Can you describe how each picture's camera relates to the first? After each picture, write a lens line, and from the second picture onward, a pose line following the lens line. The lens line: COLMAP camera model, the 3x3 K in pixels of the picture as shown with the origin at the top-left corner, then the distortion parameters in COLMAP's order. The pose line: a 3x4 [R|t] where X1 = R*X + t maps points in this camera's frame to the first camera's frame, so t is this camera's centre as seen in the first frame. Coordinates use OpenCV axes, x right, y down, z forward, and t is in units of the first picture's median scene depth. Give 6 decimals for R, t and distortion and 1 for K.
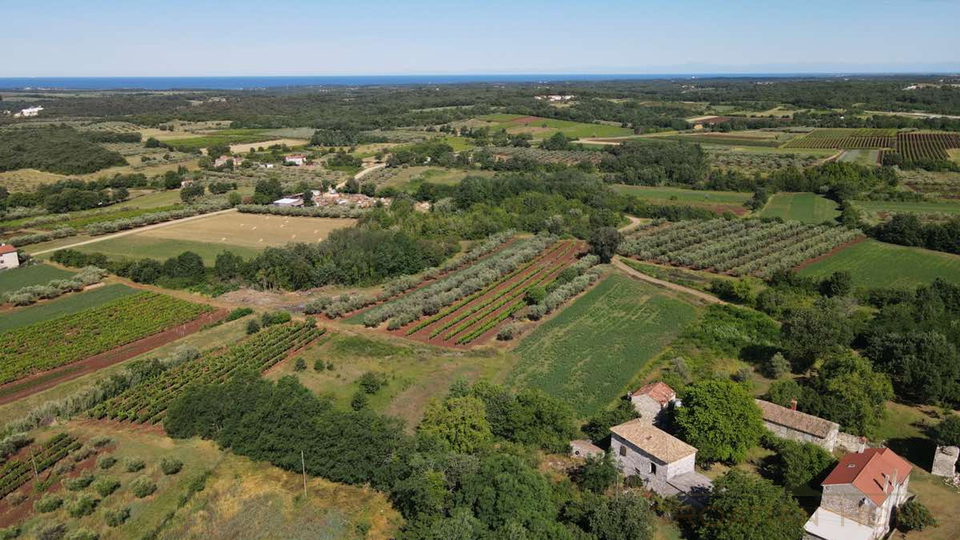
lens RADIAL K [[707.9, 0, 479.6], [0, 707.9, 270.5], [0, 0, 1]] dist [-0.010758, 0.042506]
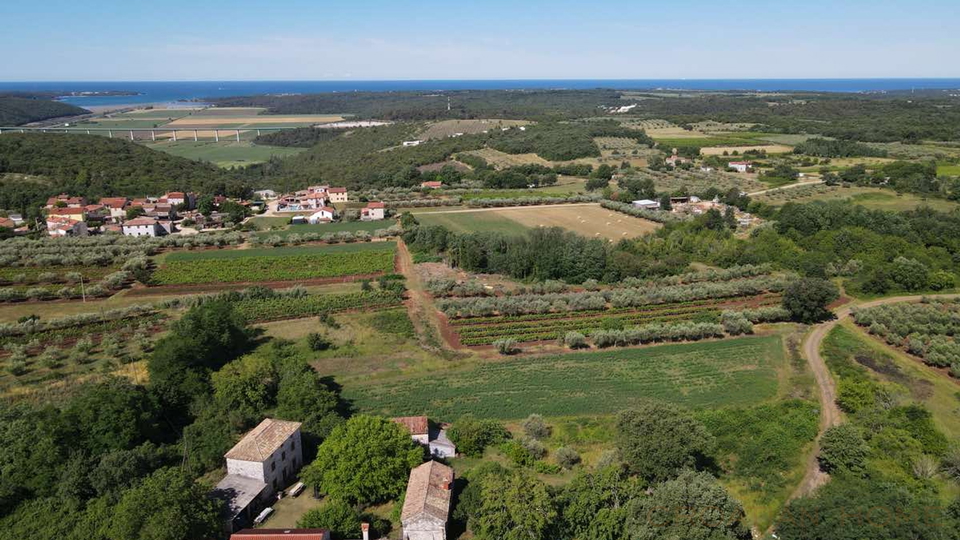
lens RADIAL K [[707.9, 0, 479.2], [0, 707.9, 271.6], [0, 0, 1]] dist [-0.010758, 0.042506]
pose [[0.689956, 0.197467, -0.696397, 0.270172], [-0.198278, 0.976831, 0.080541, -0.033624], [0.696166, 0.082510, 0.713123, 0.114451]]
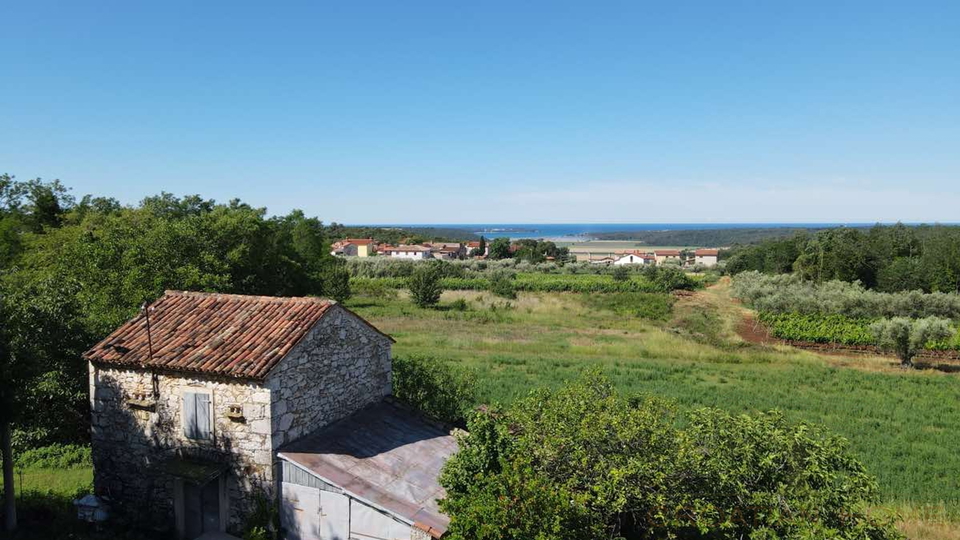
lens RADIAL K [[707.9, 0, 478.0], [0, 707.9, 265.2], [0, 0, 1]] dist [-0.010758, 0.042506]
pose [[0.235451, 0.066431, -0.969613, 0.122137], [-0.262226, 0.965004, 0.002439, 0.042511], [0.935842, 0.253683, 0.244631, 0.297328]]
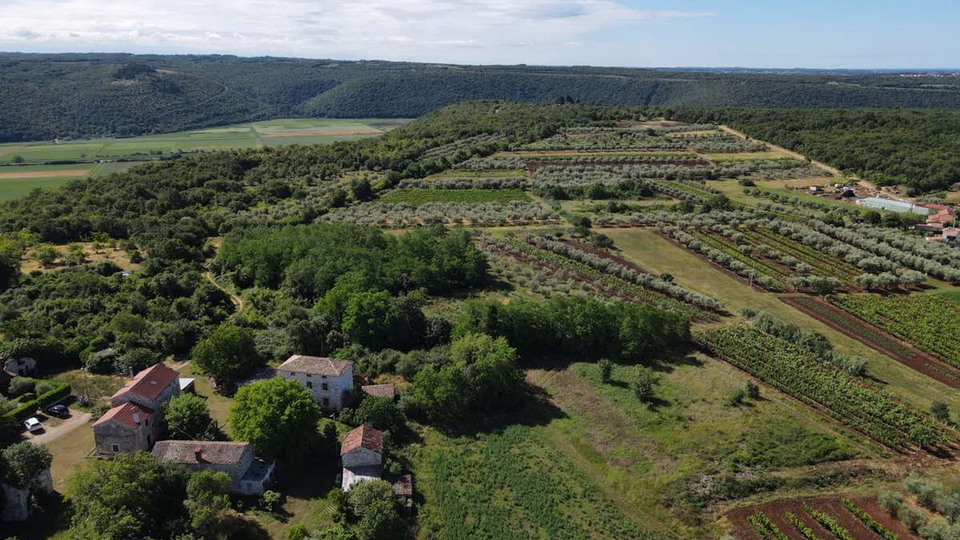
lens RADIAL K [[707.9, 0, 477.8], [0, 707.9, 272.8], [0, 0, 1]] dist [-0.010758, 0.042506]
pose [[-0.727279, 0.202090, -0.655916, 0.192931], [-0.180290, 0.865856, 0.466678, -0.122068], [0.662240, 0.457660, -0.593284, 0.441693]]
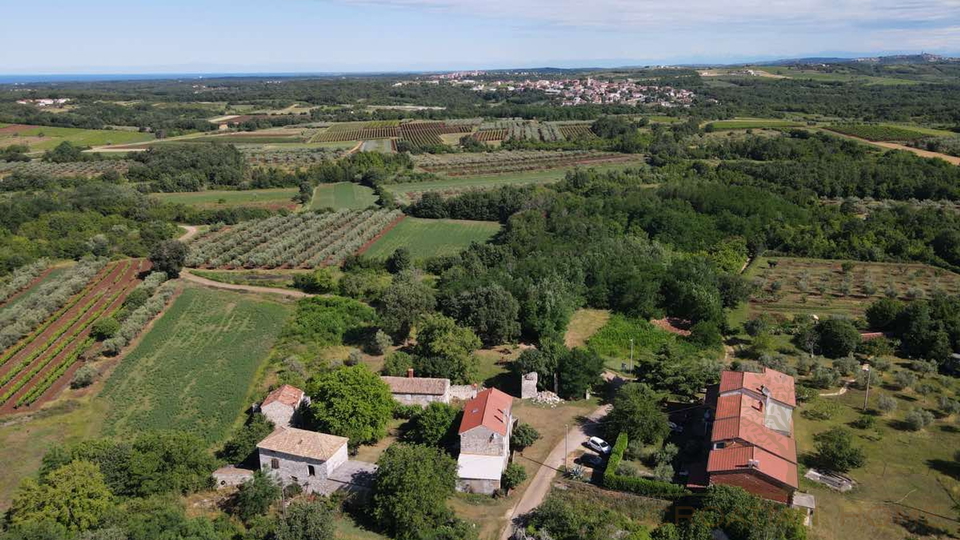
lens RADIAL K [[707.9, 0, 478.2], [0, 707.9, 266.6], [0, 0, 1]] dist [-0.010758, 0.042506]
pose [[0.798122, -0.166583, 0.579009, -0.022026], [0.169189, 0.984316, 0.049977, -0.002568], [-0.578253, 0.058075, 0.813788, 0.010156]]
